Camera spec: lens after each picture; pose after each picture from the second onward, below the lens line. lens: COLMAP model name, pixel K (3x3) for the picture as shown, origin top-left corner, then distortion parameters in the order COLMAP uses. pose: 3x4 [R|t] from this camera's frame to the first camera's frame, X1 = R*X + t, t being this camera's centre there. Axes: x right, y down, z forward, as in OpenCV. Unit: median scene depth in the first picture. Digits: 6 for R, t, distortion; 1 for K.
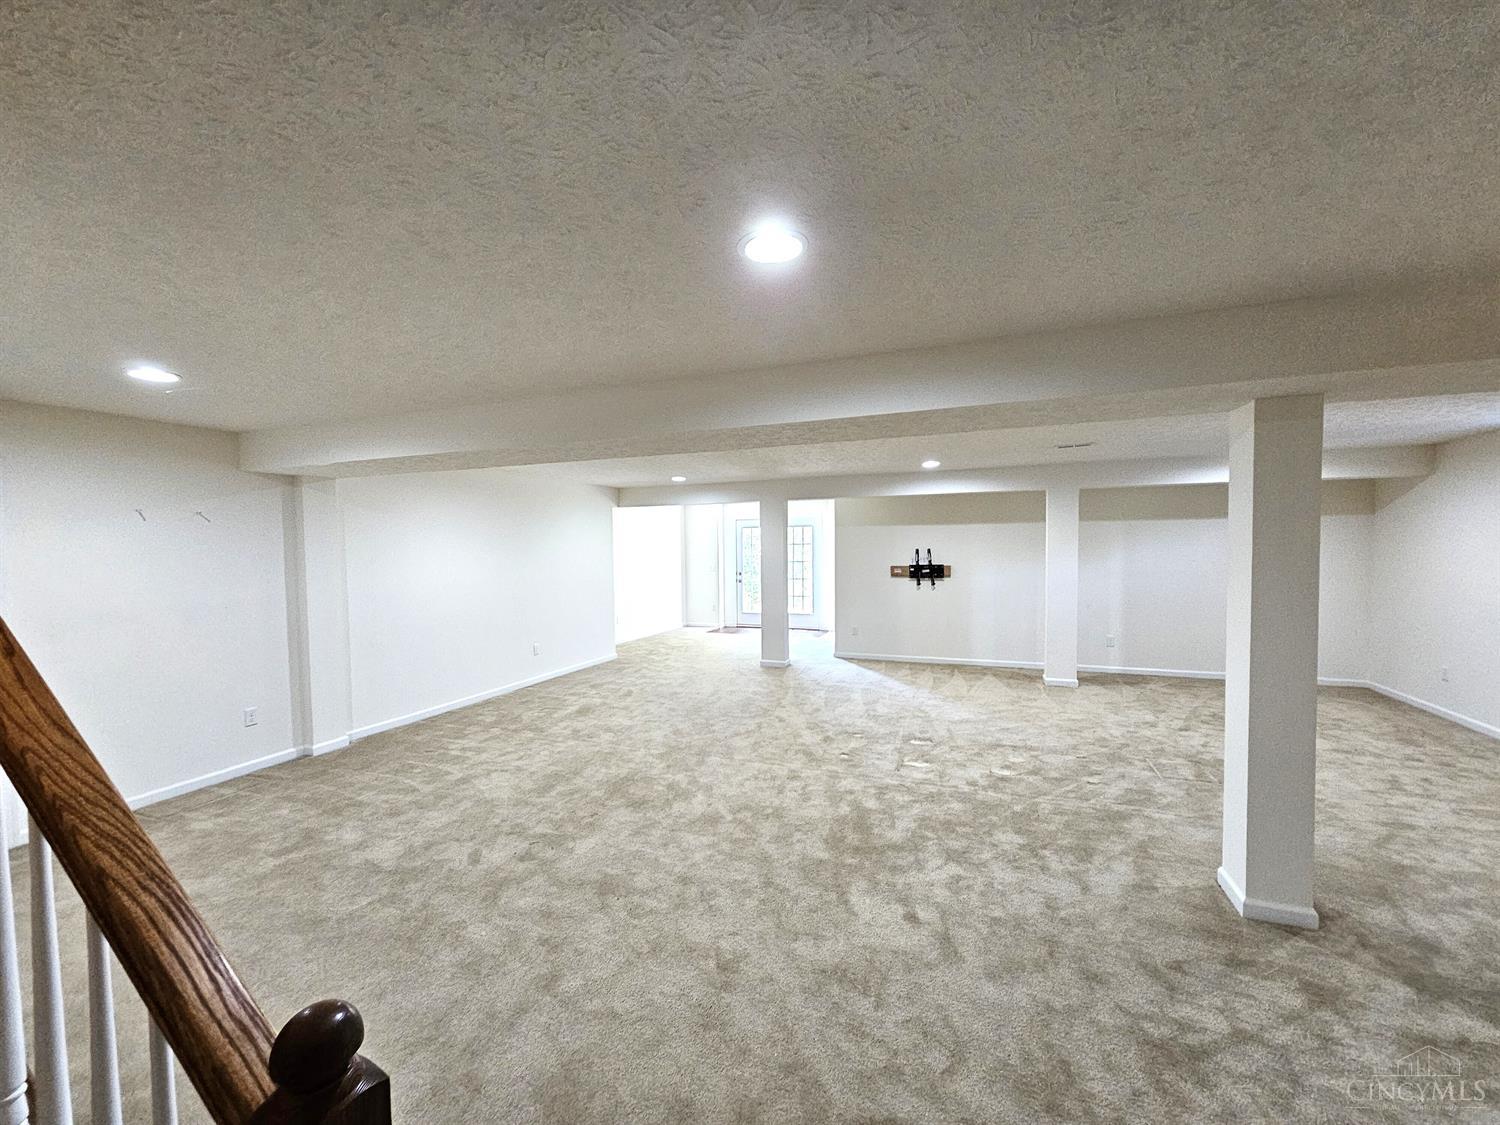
lens RADIAL K [[606.3, 0, 751.2], [0, 606.3, 567.1], [0, 0, 1]] dist [-0.004262, -0.000321]
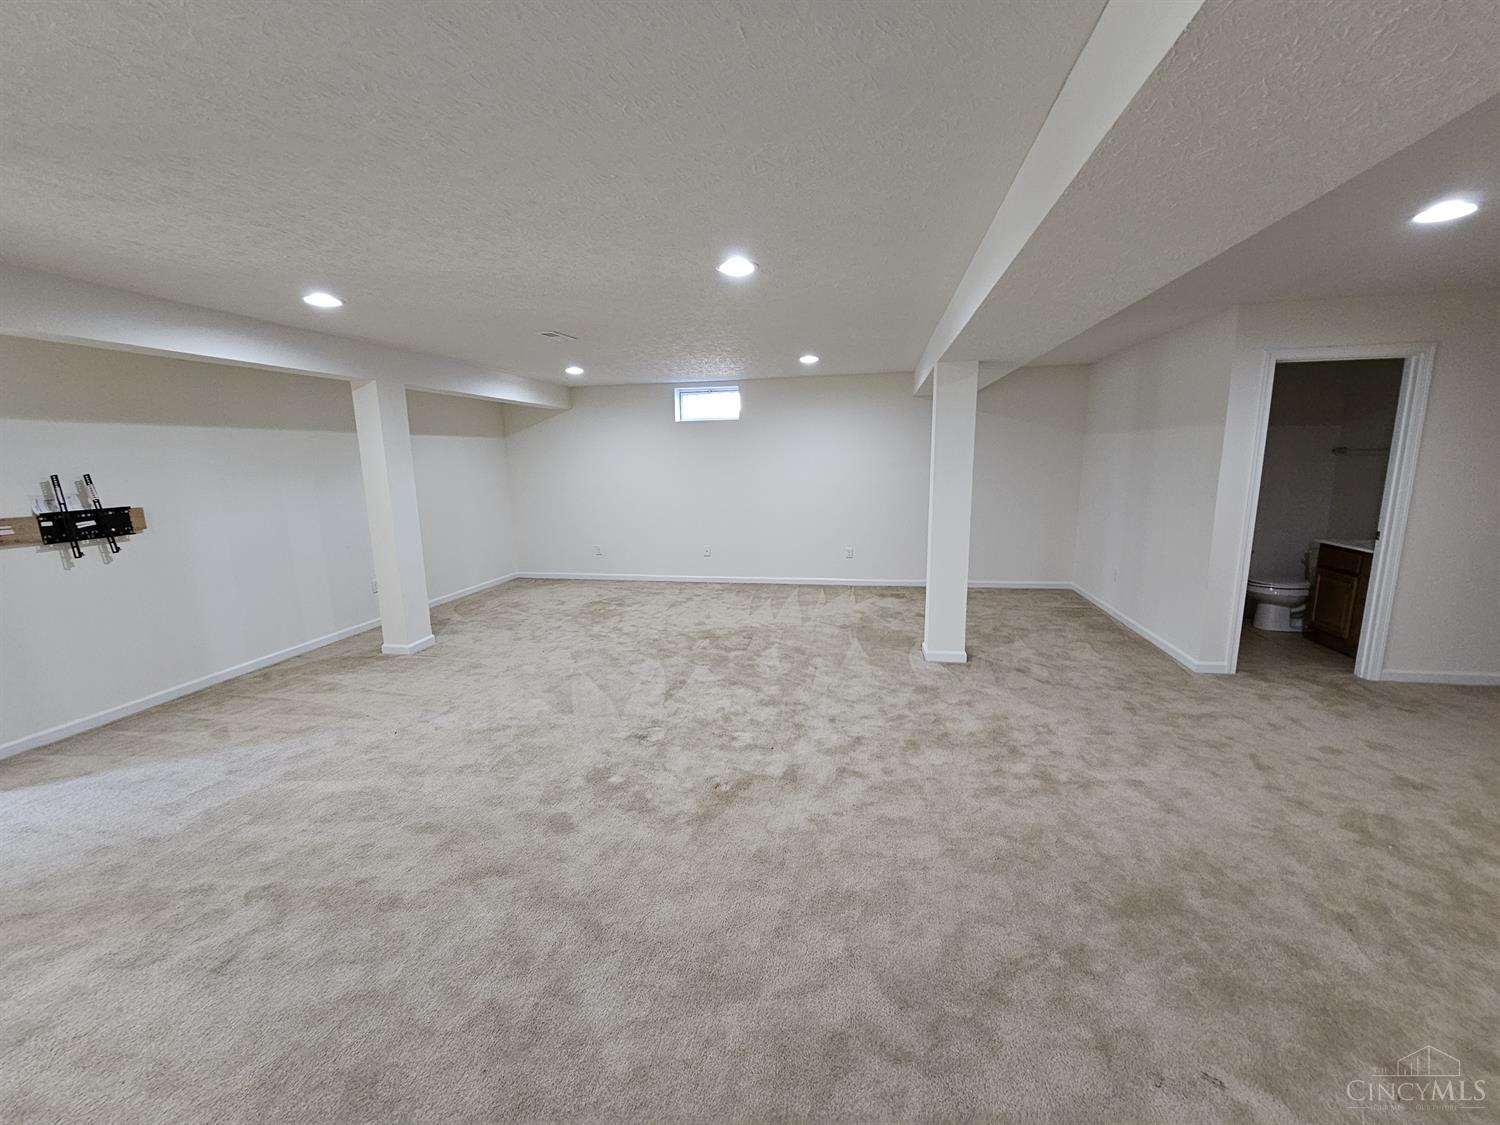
lens RADIAL K [[606.3, 0, 751.4], [0, 606.3, 562.0], [0, 0, 1]] dist [-0.004262, -0.000321]
pose [[-0.162638, -0.157930, 0.973965, -0.241600], [0.051839, 0.984376, 0.168274, -0.015672], [-0.985323, 0.077857, -0.151910, 0.584190]]
